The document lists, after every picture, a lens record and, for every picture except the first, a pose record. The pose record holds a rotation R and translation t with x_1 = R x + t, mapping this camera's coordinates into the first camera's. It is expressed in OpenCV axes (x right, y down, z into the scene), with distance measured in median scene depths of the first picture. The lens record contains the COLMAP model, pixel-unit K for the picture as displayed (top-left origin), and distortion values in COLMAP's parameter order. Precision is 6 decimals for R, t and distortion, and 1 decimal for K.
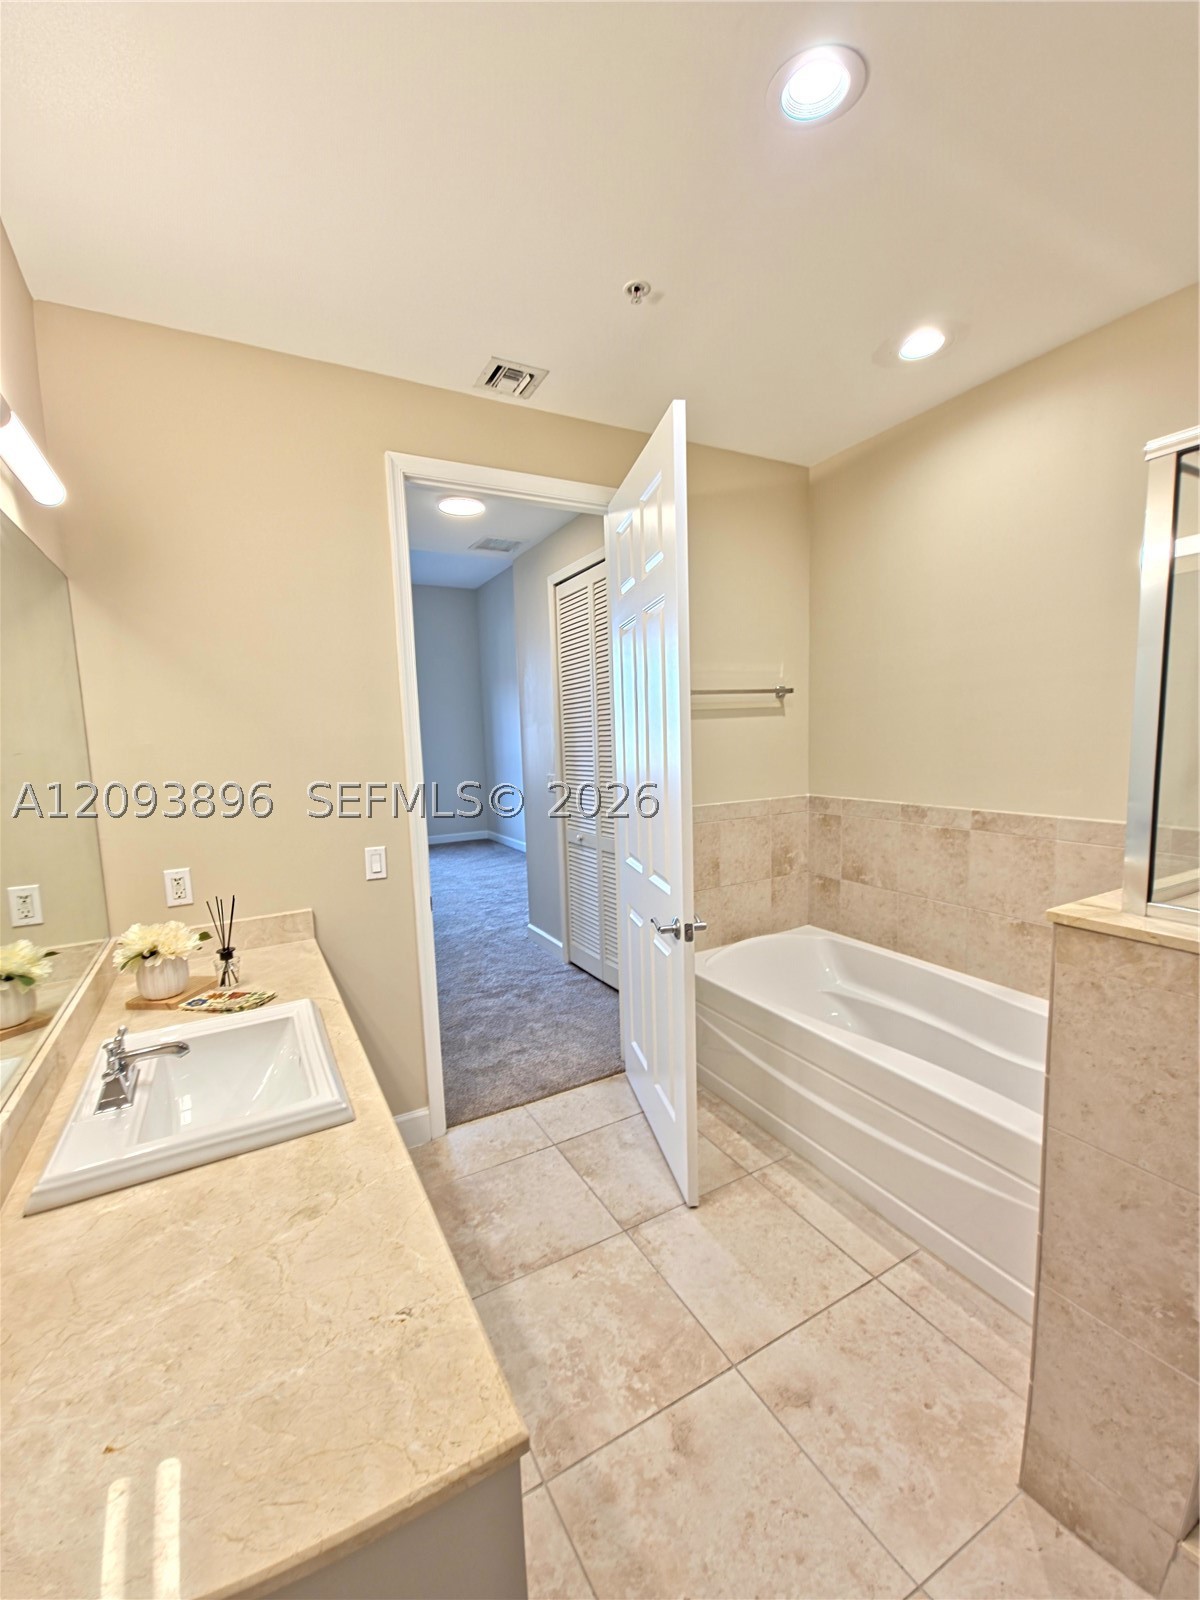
lens RADIAL K [[646.4, 0, 596.0], [0, 646.4, 803.8], [0, 0, 1]] dist [0.001220, -0.008202]
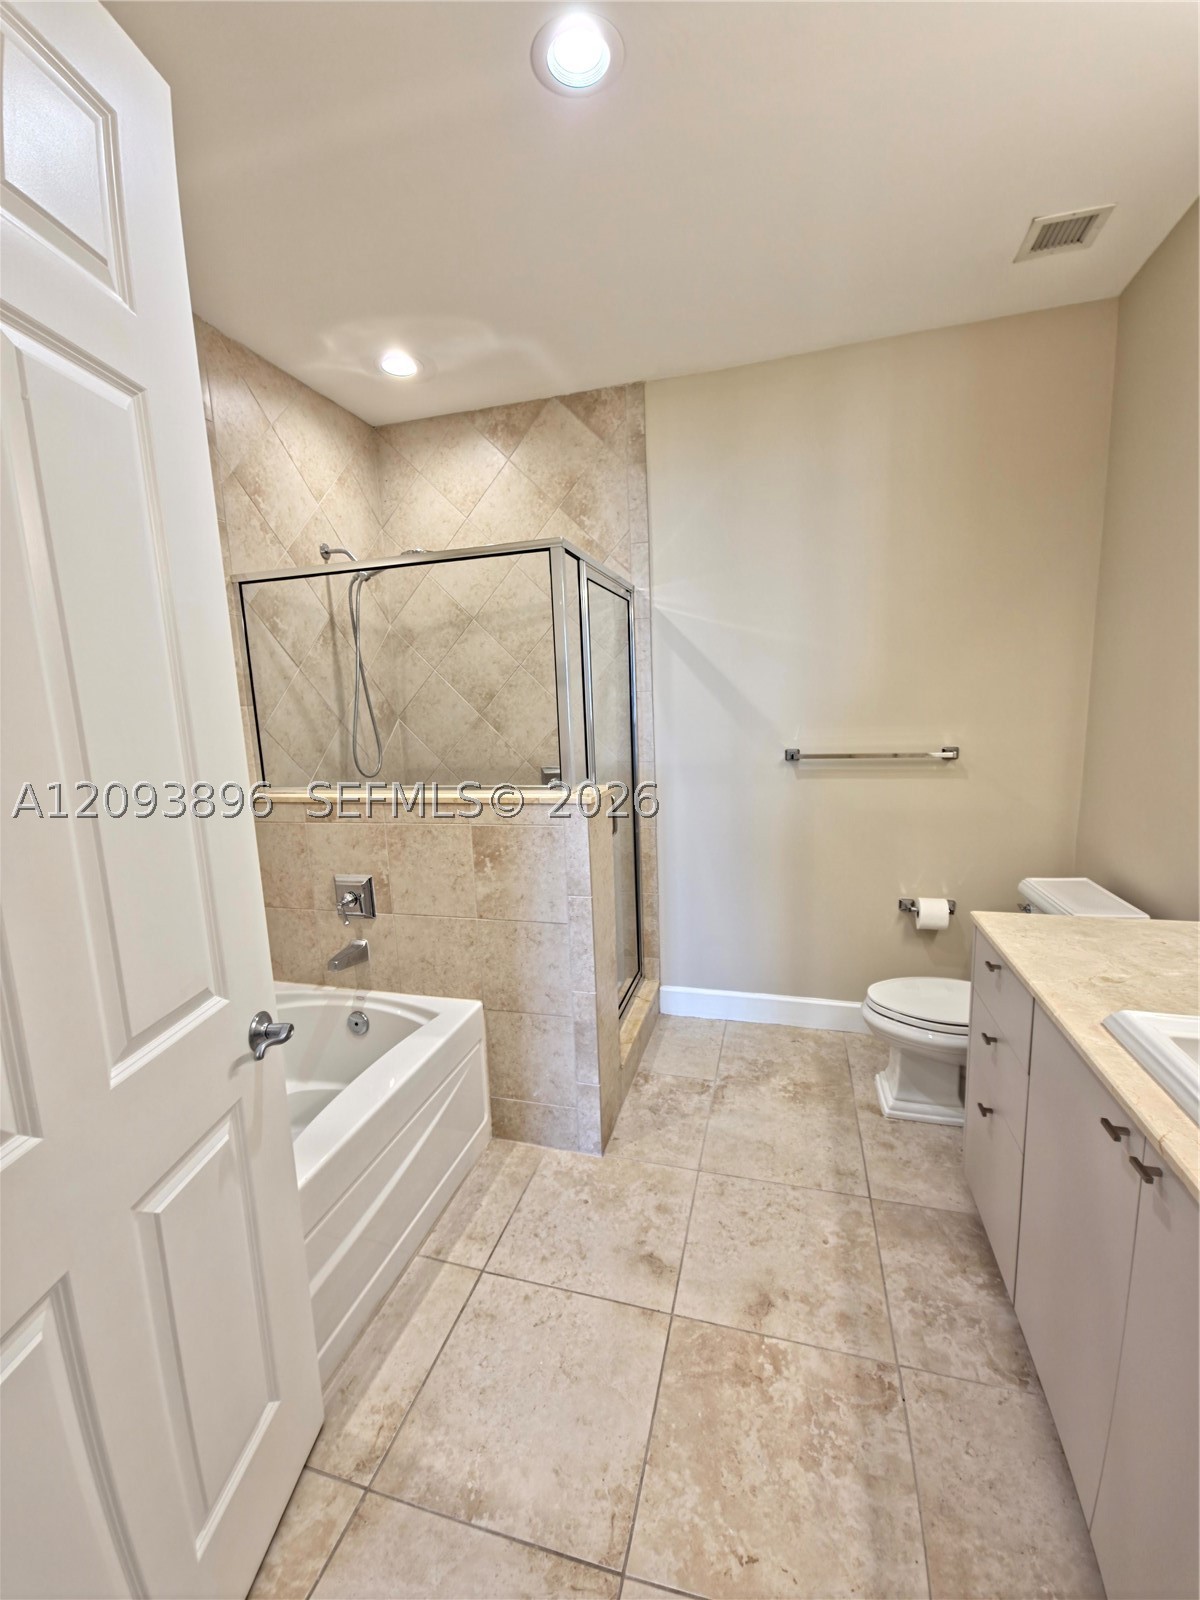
lens RADIAL K [[646.4, 0, 596.0], [0, 646.4, 803.8], [0, 0, 1]] dist [0.001220, -0.008202]
pose [[-0.704694, -0.044844, 0.708093, -0.368677], [0.143805, 0.968259, 0.204435, -0.112430], [-0.694785, 0.245892, -0.675878, 1.539377]]
